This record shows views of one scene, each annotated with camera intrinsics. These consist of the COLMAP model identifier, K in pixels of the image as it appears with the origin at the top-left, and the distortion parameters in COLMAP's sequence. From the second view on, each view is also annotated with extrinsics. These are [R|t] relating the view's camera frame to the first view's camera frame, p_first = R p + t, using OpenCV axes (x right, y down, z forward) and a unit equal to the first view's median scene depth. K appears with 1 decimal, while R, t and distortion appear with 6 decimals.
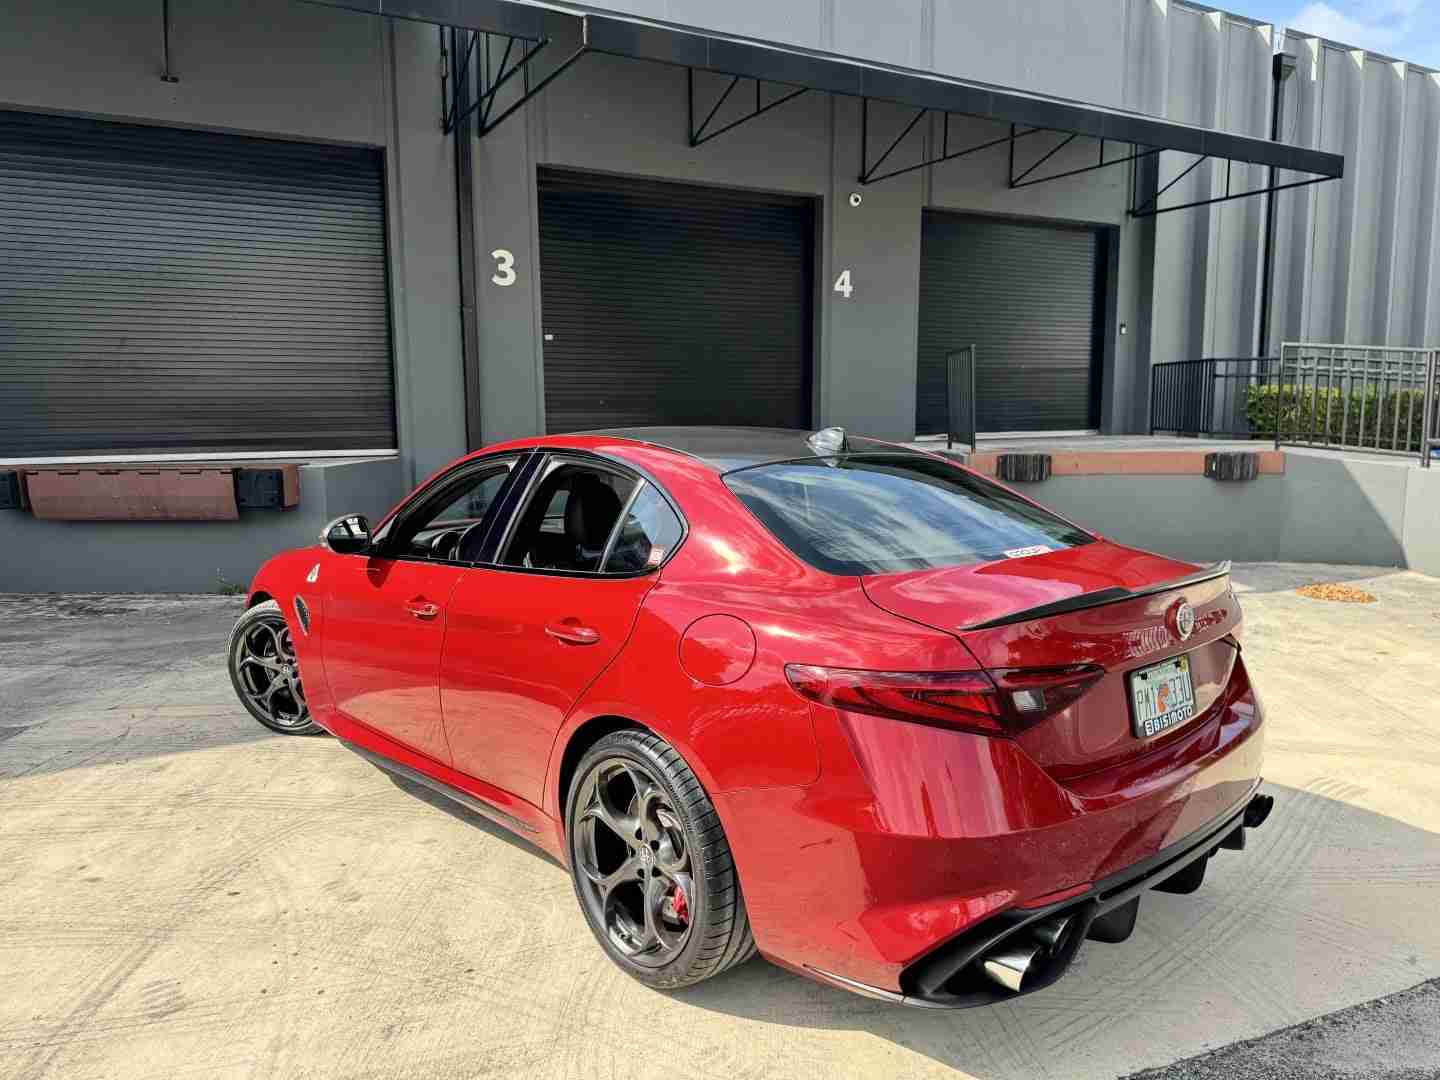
lens RADIAL K [[1032.4, 0, 720.0], [0, 1032.4, 540.0], [0, 0, 1]] dist [0.041586, -0.056770]
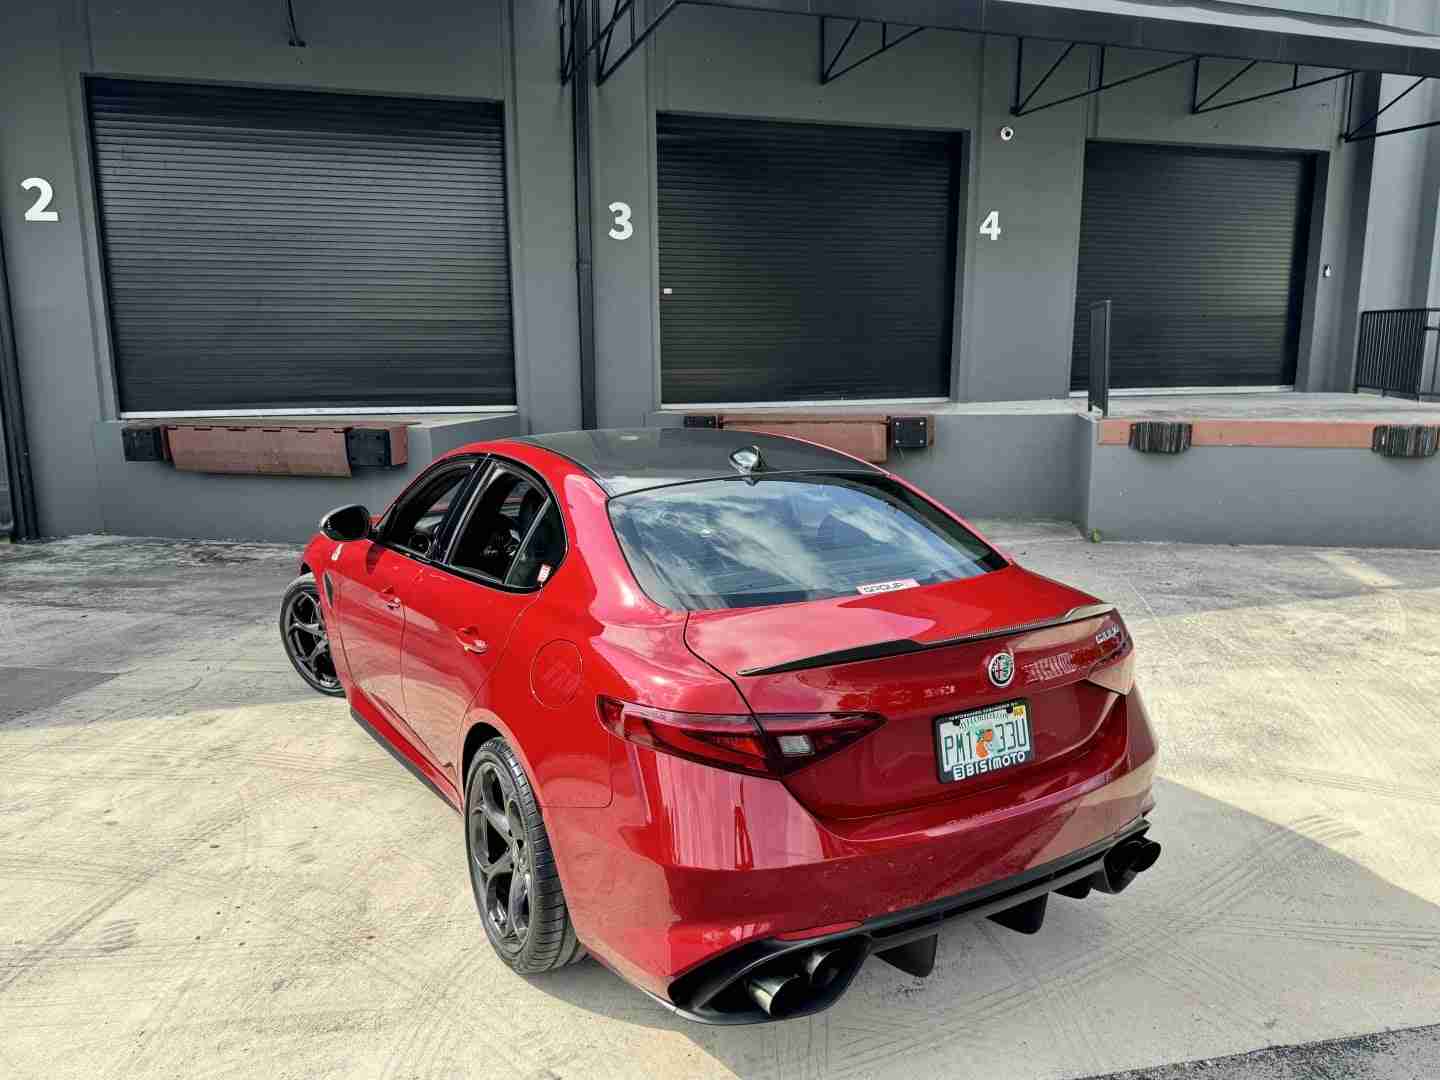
lens RADIAL K [[1084.3, 0, 728.1], [0, 1084.3, 544.2], [0, 0, 1]] dist [0.068535, -0.105257]
pose [[0.984173, 0.037017, -0.173301, 0.107157], [-0.026676, 0.997743, 0.061625, -0.029839], [0.175191, -0.056027, 0.982939, -0.022124]]
